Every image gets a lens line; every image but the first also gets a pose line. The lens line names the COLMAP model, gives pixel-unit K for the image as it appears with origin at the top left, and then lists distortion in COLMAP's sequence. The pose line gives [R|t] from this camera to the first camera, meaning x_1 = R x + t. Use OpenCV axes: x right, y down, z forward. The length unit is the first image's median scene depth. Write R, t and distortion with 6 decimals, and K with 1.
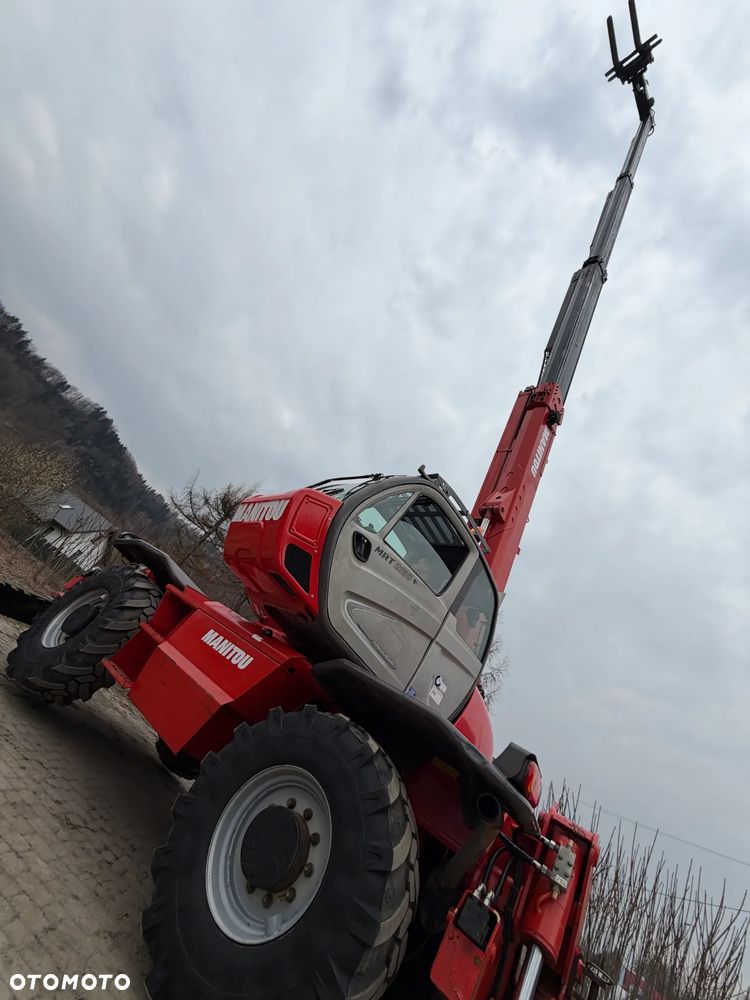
lens RADIAL K [[400.8, 0, 376.7], [0, 400.8, 500.2], [0, 0, 1]] dist [-0.016614, 0.013426]
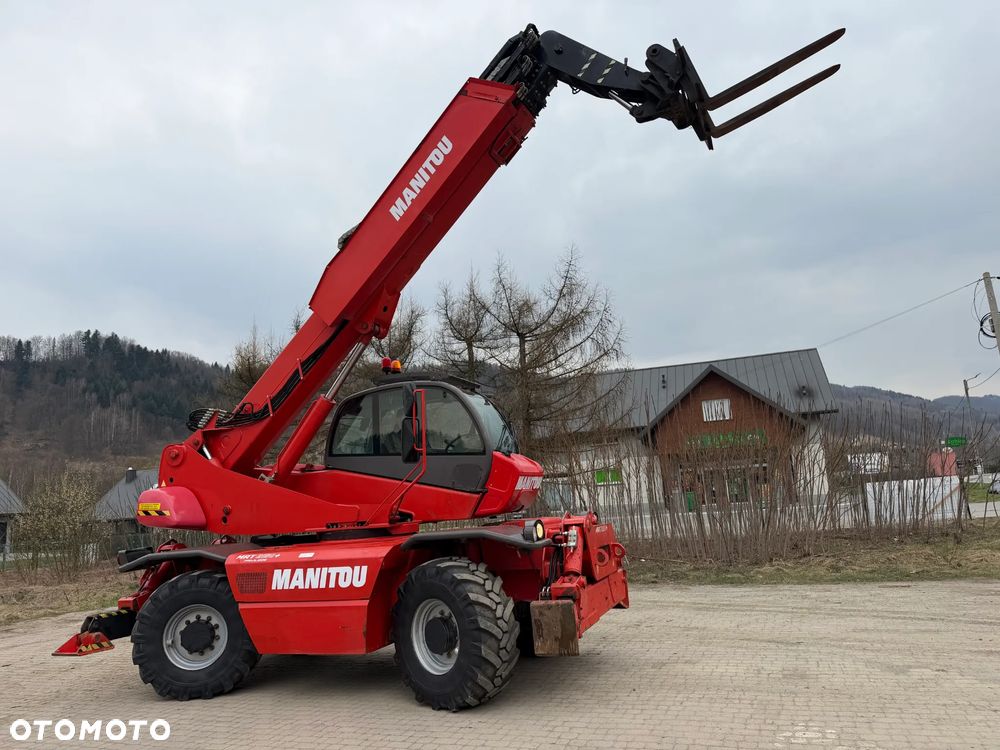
lens RADIAL K [[703.2, 0, 503.9], [0, 703.2, 370.7], [0, 0, 1]] dist [0.075366, -0.088591]
pose [[0.712368, -0.646272, -0.273614, 2.107533], [0.700937, 0.674582, 0.231573, 0.193017], [0.034915, -0.356752, 0.933547, -1.622500]]
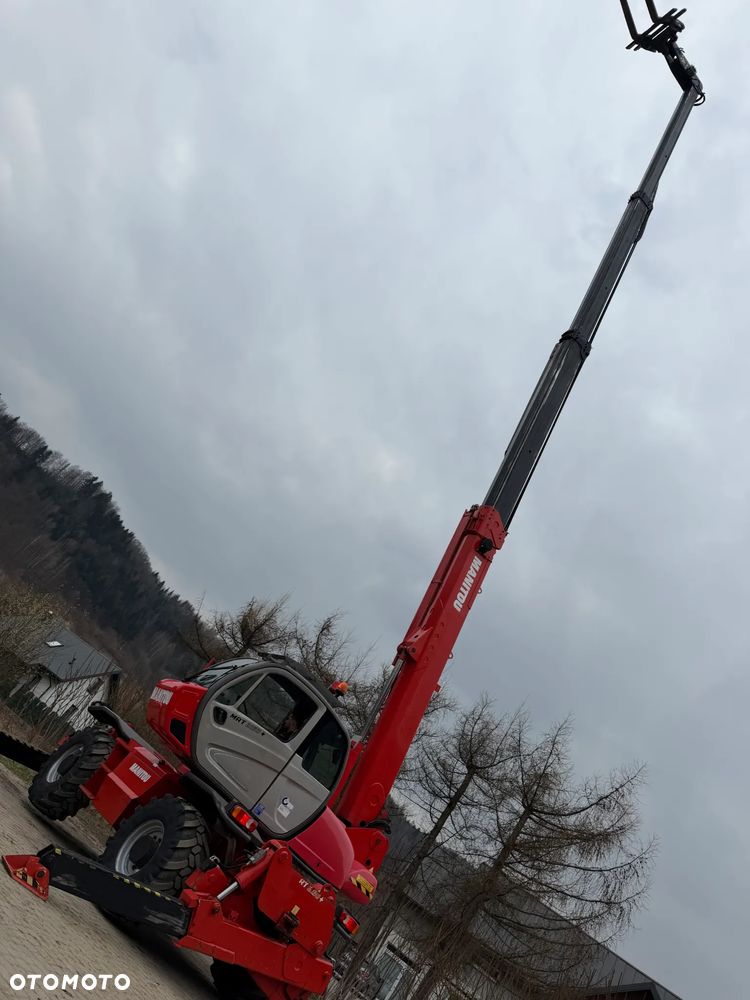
lens RADIAL K [[707.2, 0, 376.7], [0, 707.2, 504.5], [0, 0, 1]] dist [0.039824, -0.038732]
pose [[0.966818, -0.123803, -0.223463, 0.991699], [0.098741, 0.987842, -0.120077, -0.209812], [0.235613, 0.094028, 0.967288, -1.273549]]
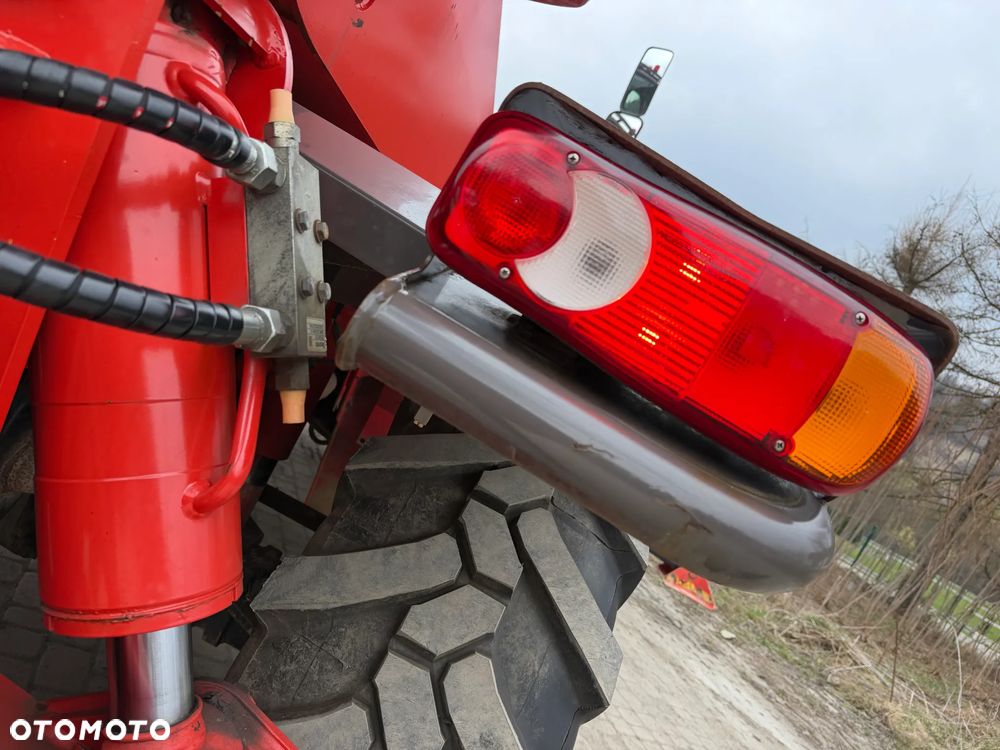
lens RADIAL K [[700.7, 0, 497.1], [0, 700.7, 375.2], [0, 0, 1]] dist [0.085588, -0.112646]
pose [[0.458482, -0.313374, -0.831619, 0.418696], [0.319064, 0.931421, -0.175078, 0.717313], [0.829453, -0.185070, 0.527027, 0.641515]]
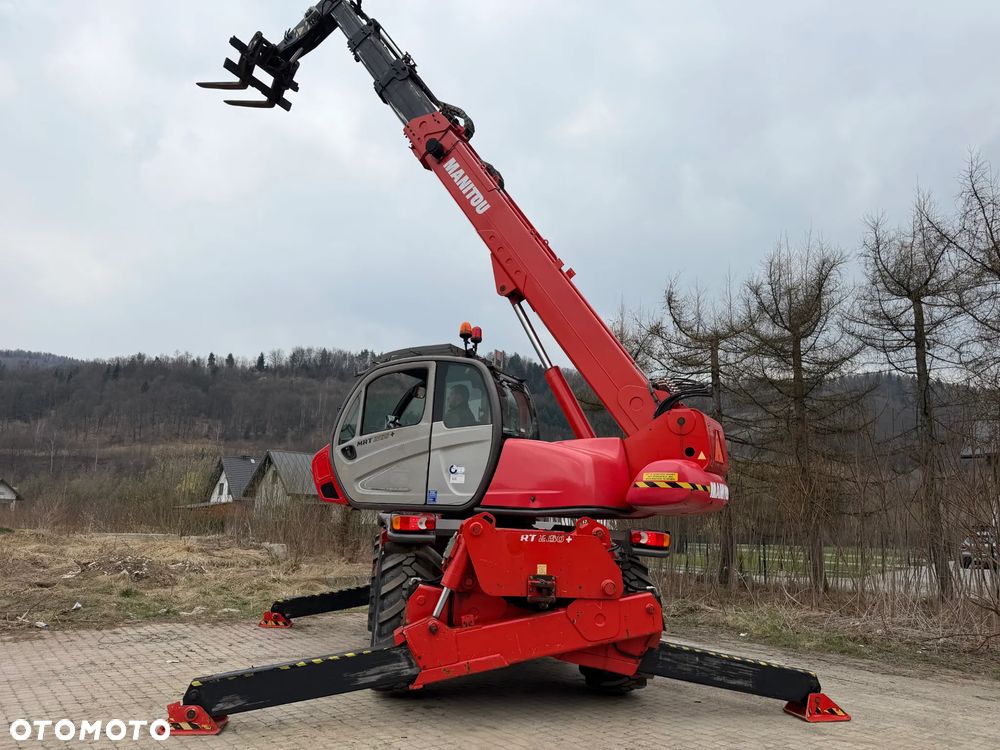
lens RADIAL K [[700.7, 0, 497.1], [0, 700.7, 375.2], [0, 0, 1]] dist [0.085588, -0.112646]
pose [[0.472698, -0.659697, -0.584257, 1.271752], [0.724705, 0.668222, -0.168175, 0.480741], [0.501358, -0.343917, 0.793953, -0.482157]]
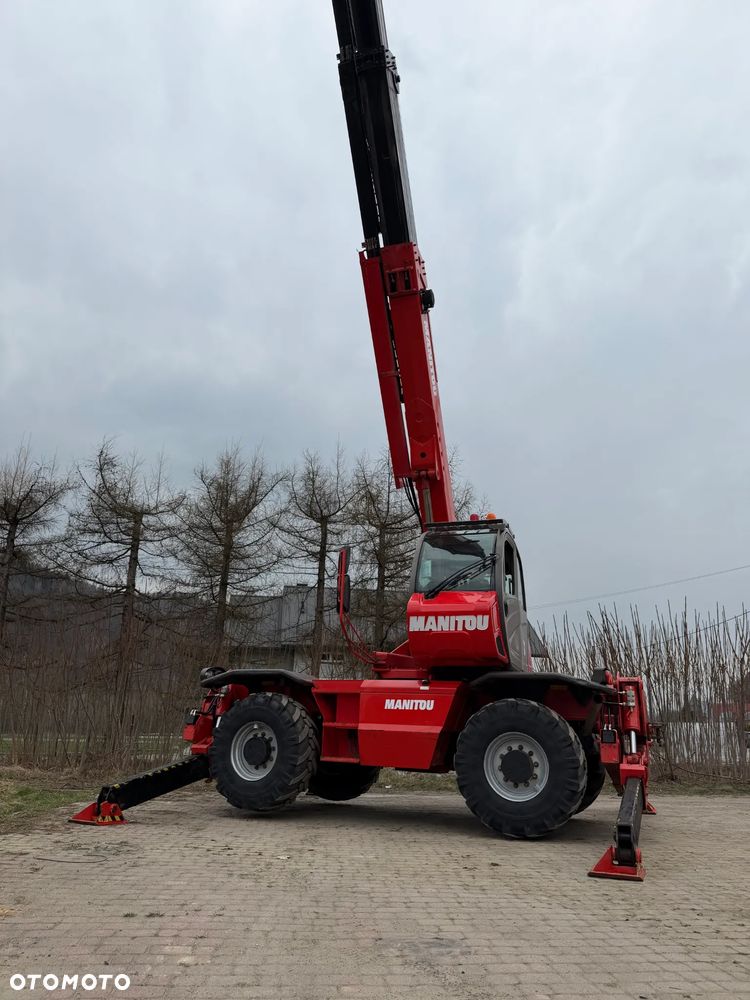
lens RADIAL K [[703.2, 0, 375.0], [0, 703.2, 500.0], [0, 0, 1]] dist [0.075366, -0.088591]
pose [[0.852812, -0.495753, 0.164138, -0.365187], [0.412394, 0.832159, 0.370732, -0.883949], [-0.320380, -0.248475, 0.914121, -0.810565]]
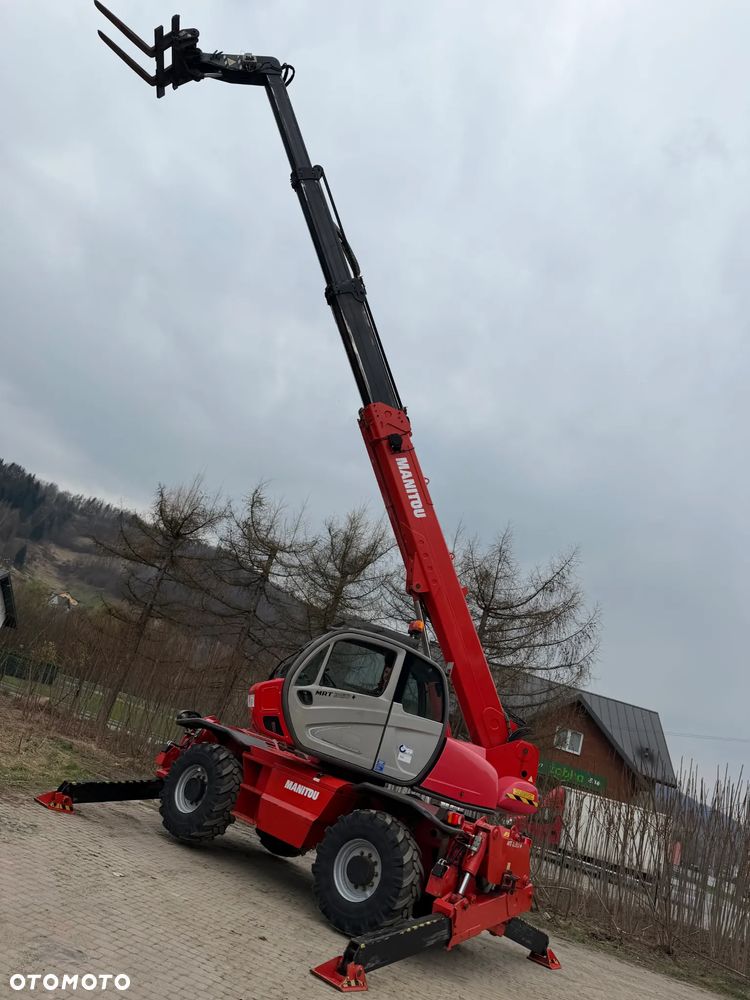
lens RADIAL K [[703.6, 0, 375.0], [0, 703.6, 500.0], [0, 0, 1]] dist [0.047572, -0.056230]
pose [[0.947230, -0.313519, -0.066796, 0.362819], [0.320543, 0.924547, 0.206073, -0.909826], [-0.002852, -0.216609, 0.976254, -1.196373]]
